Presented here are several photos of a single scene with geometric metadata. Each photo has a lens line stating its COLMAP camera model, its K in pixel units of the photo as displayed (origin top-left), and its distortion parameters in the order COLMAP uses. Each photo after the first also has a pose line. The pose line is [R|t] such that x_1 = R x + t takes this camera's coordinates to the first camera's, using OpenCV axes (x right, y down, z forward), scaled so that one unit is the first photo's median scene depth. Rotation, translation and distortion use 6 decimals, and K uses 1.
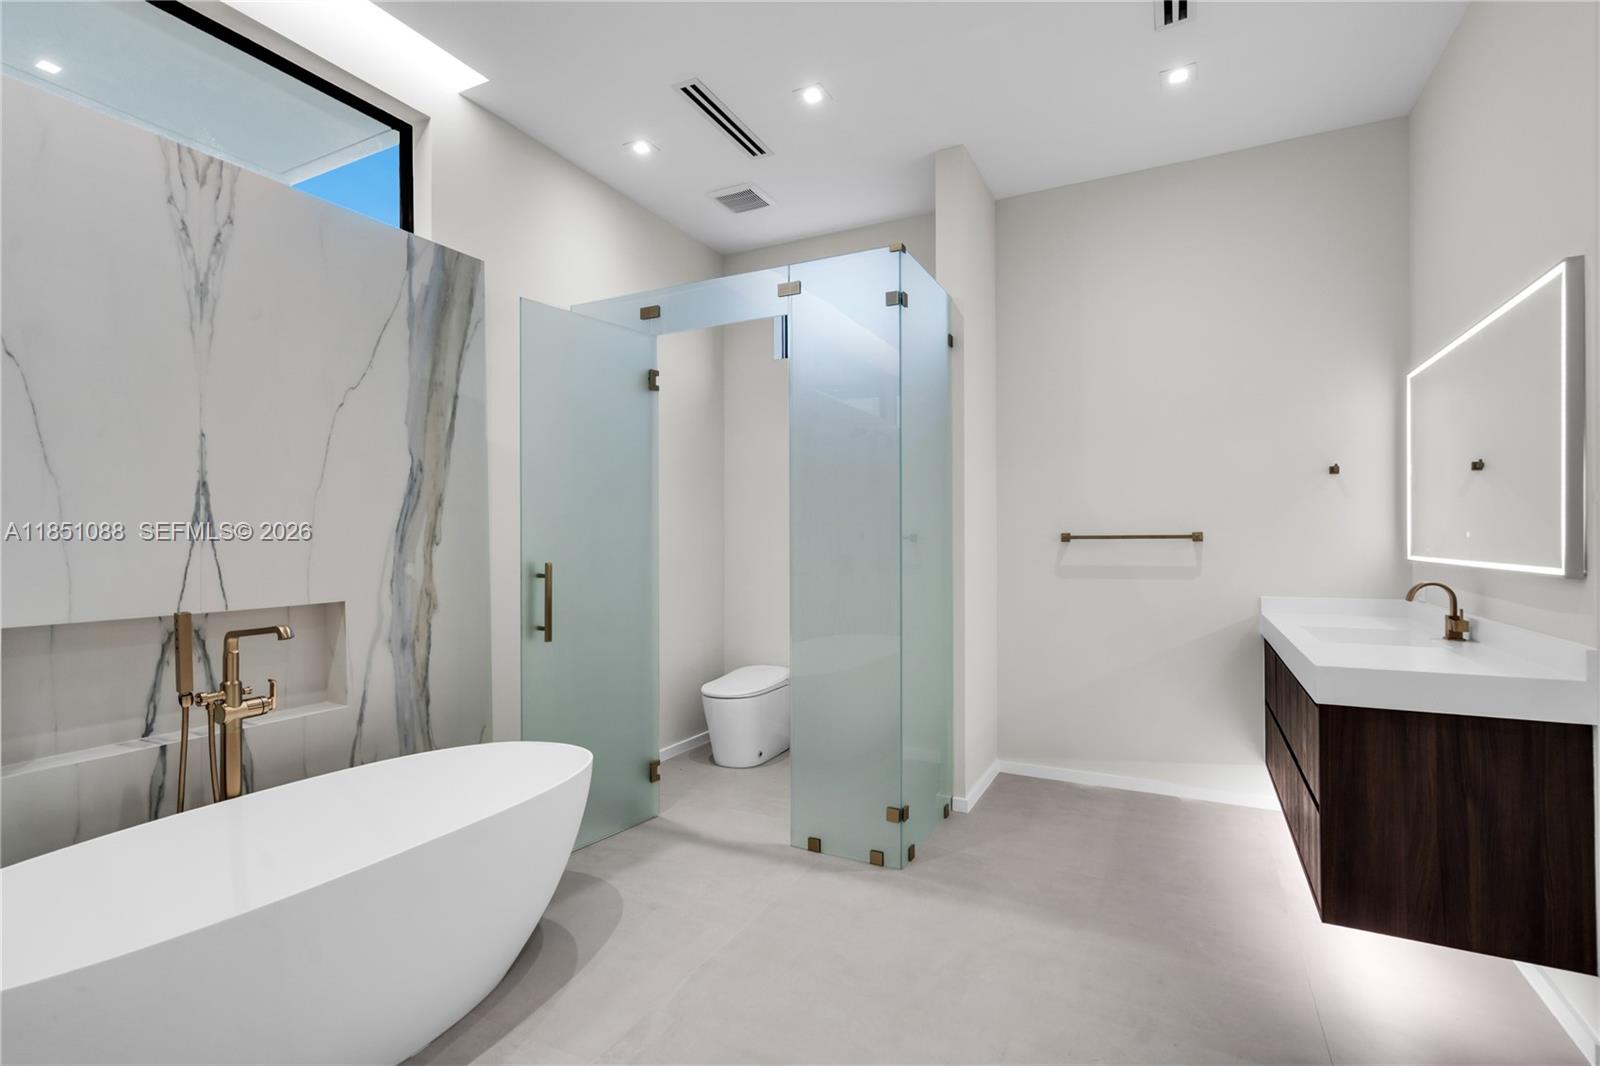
lens RADIAL K [[740.2, 0, 800.4], [0, 740.2, 550.3], [0, 0, 1]] dist [-0.001850, 0.000378]
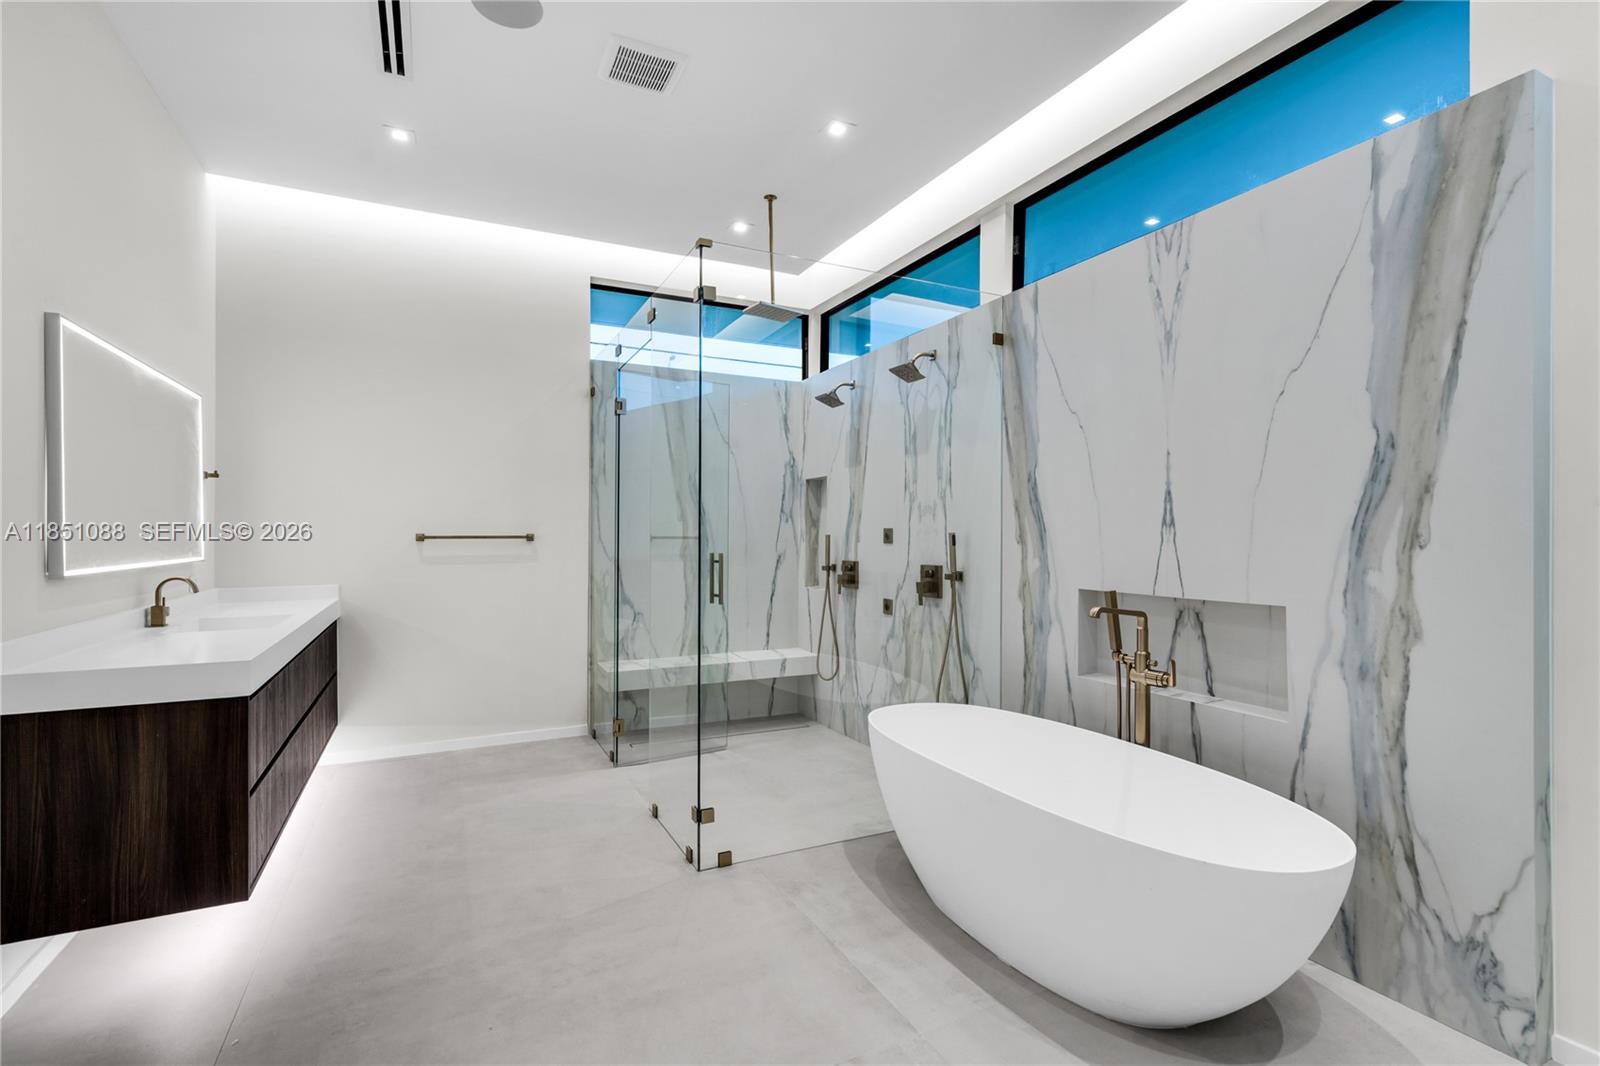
lens RADIAL K [[740.2, 0, 800.4], [0, 740.2, 550.3], [0, 0, 1]] dist [-0.001850, 0.000378]
pose [[-0.597173, 0.018834, -0.801891, 0.437249], [-0.014966, 0.999289, 0.034616, -0.021436], [0.801973, 0.032673, -0.596466, 0.977826]]
